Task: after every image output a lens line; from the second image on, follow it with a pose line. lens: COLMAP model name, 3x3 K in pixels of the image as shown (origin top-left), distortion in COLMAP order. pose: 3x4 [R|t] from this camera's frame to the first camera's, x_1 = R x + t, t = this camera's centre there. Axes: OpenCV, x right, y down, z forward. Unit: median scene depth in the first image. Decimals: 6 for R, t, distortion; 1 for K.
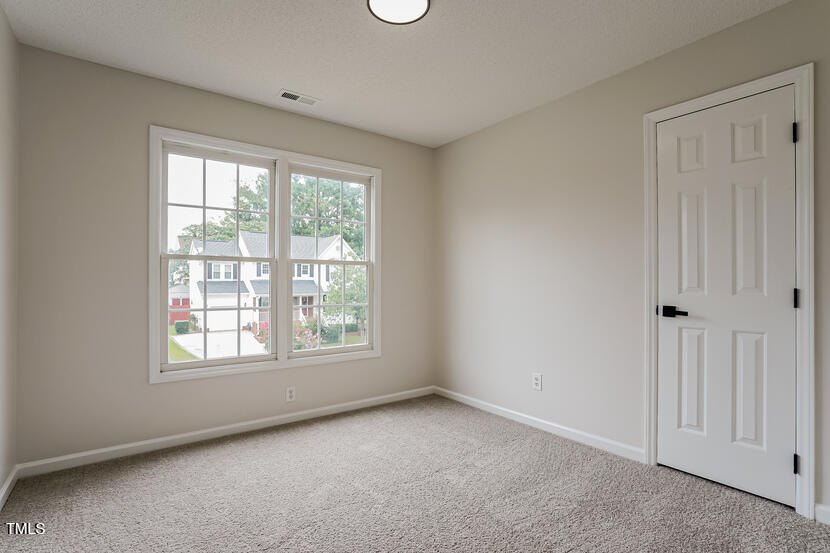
lens RADIAL K [[422.8, 0, 425.7], [0, 422.8, 264.1], [0, 0, 1]] dist [0.042186, 0.000441]
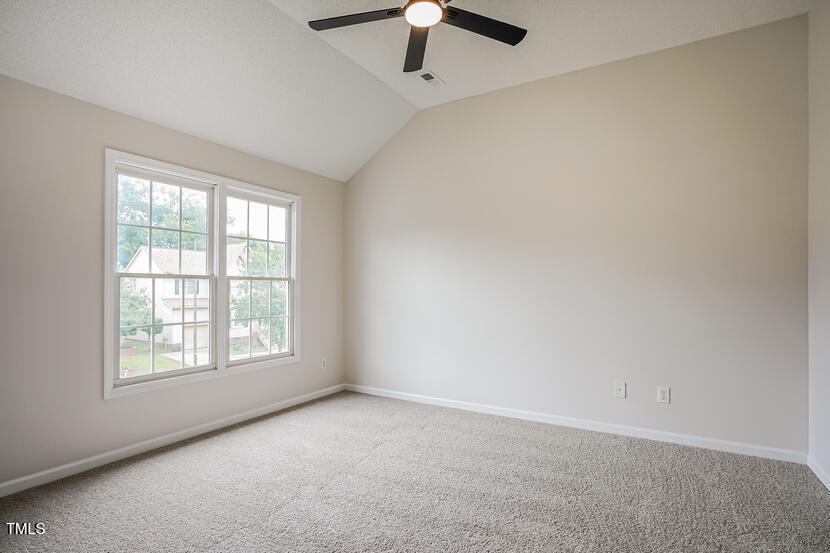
lens RADIAL K [[422.8, 0, 420.1], [0, 422.8, 275.3], [0, 0, 1]] dist [0.042186, 0.000441]
pose [[0.923771, -0.003523, 0.382930, -0.281413], [0.004890, 0.999985, -0.002597, -0.008920], [-0.382915, 0.004271, 0.923774, -0.201653]]
